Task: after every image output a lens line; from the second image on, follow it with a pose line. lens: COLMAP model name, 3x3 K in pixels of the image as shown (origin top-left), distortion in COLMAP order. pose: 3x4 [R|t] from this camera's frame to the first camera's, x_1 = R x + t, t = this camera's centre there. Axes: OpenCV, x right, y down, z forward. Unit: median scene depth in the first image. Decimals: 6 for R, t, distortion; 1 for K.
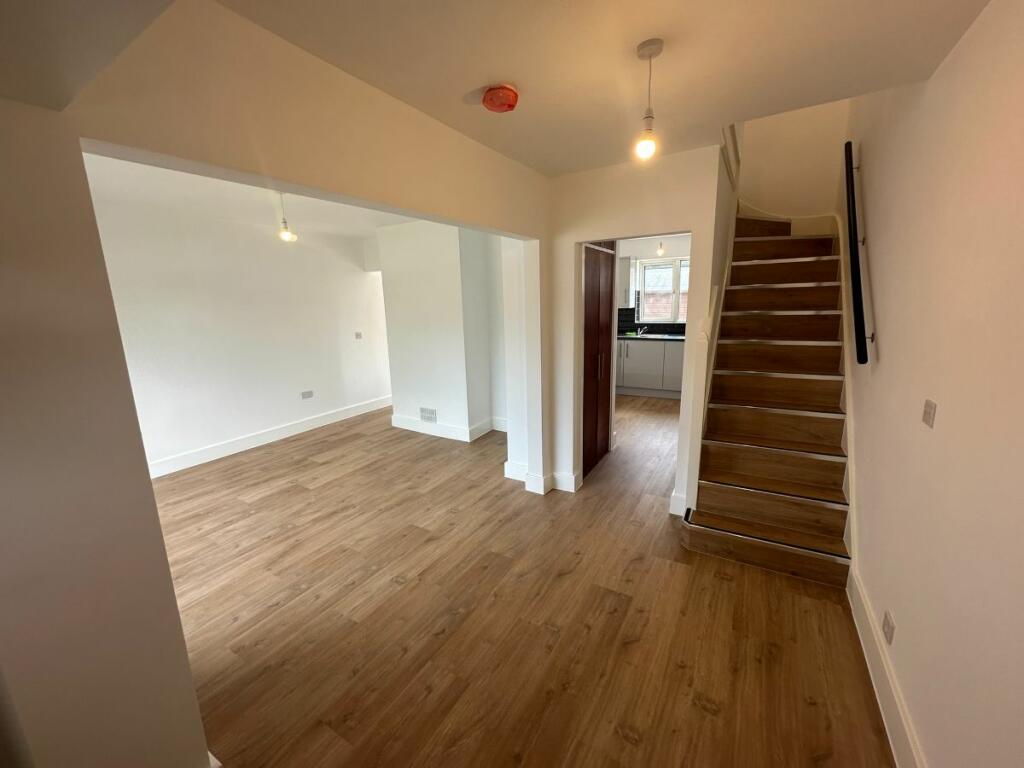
lens RADIAL K [[381.3, 0, 497.1], [0, 381.3, 400.1], [0, 0, 1]] dist [-0.001413, -0.000086]
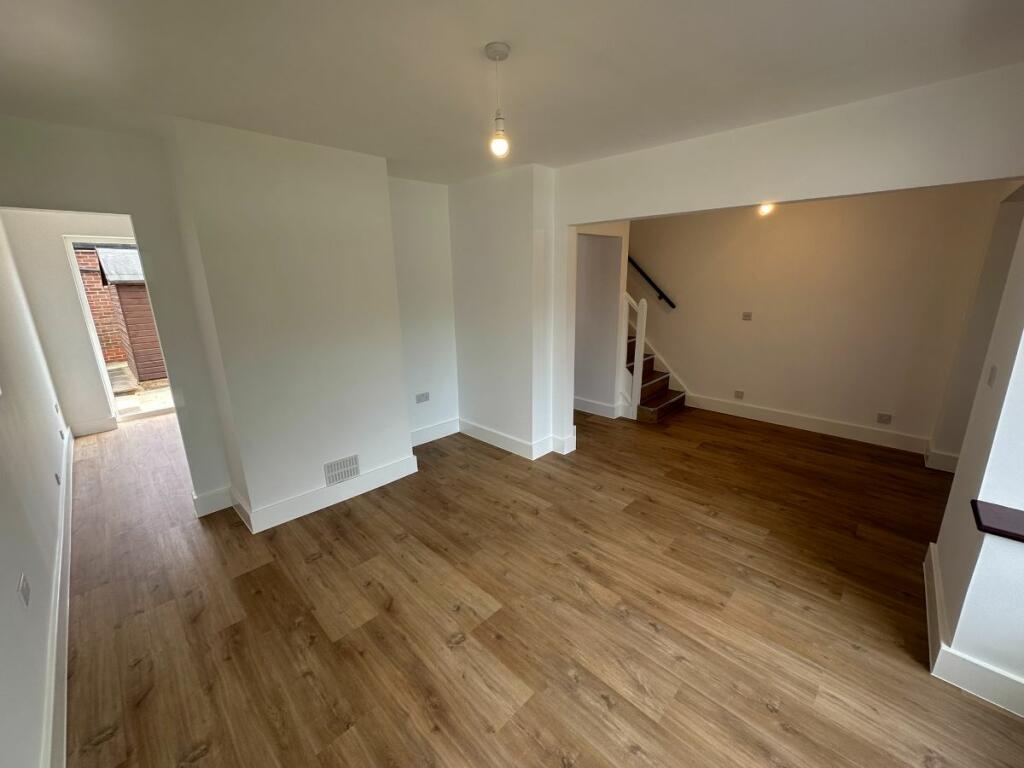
lens RADIAL K [[408.6, 0, 511.3], [0, 408.6, 381.3], [0, 0, 1]] dist [-0.001142, -0.000464]
pose [[0.244472, -0.220955, 0.944146, -1.213586], [0.258524, 0.953300, 0.156156, -0.219885], [-0.934558, 0.205909, 0.290177, 0.912232]]
